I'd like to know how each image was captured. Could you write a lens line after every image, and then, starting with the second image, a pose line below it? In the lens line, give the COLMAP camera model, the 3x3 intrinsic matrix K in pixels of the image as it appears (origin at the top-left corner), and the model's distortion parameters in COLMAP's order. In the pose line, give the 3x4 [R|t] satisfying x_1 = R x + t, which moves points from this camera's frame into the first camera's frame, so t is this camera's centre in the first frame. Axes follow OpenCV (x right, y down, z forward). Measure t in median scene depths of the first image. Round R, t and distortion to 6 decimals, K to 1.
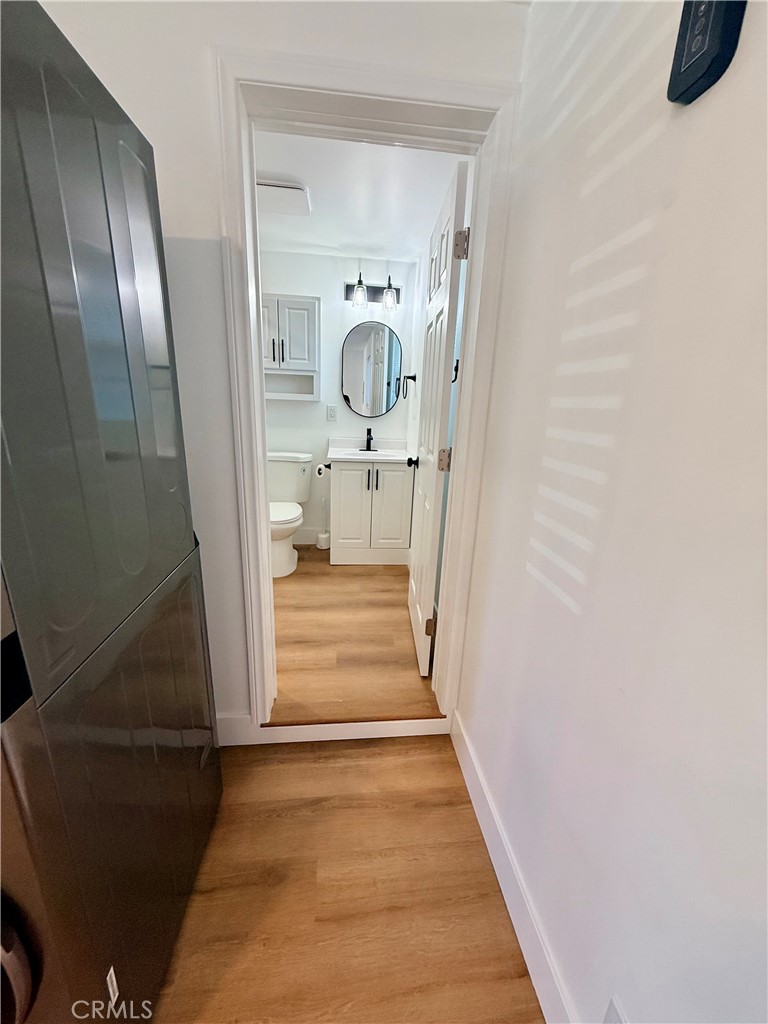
lens RADIAL K [[407.4, 0, 384.5], [0, 407.4, 508.4], [0, 0, 1]] dist [-0.000229, -0.000120]
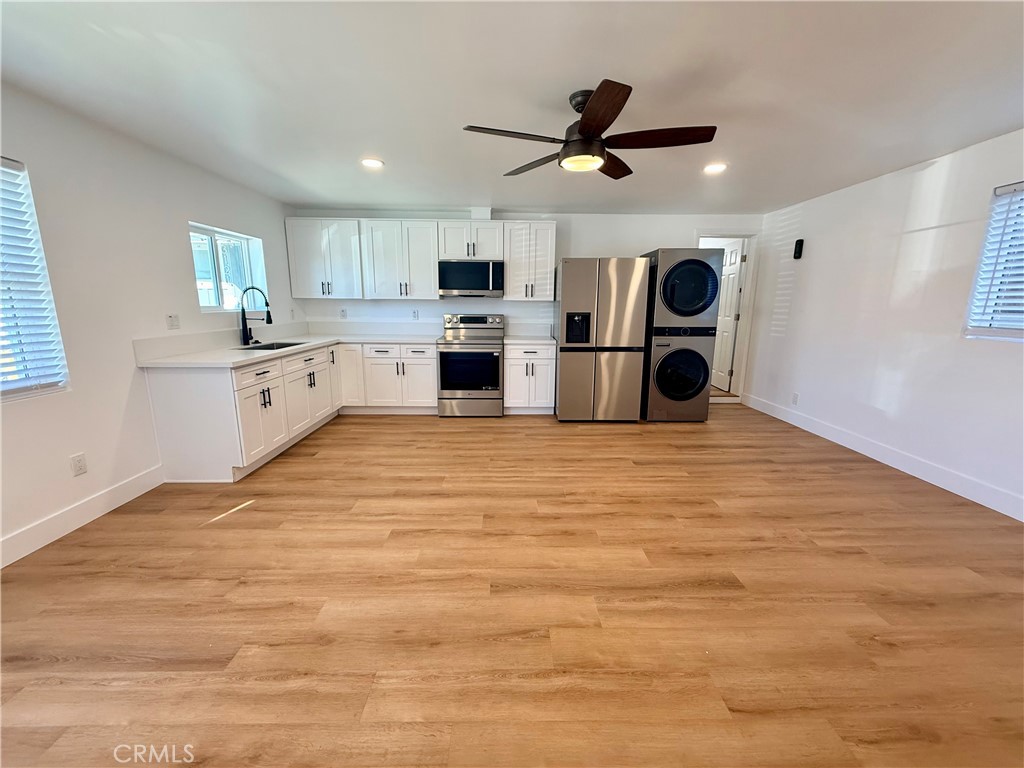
lens RADIAL K [[407.4, 0, 512.9], [0, 407.4, 383.1], [0, 0, 1]] dist [-0.000229, -0.000120]
pose [[0.995111, -0.016449, -0.097387, -0.759863], [0.008968, 0.997009, -0.076764, 0.368293], [0.098358, 0.075515, 0.992282, -1.370295]]
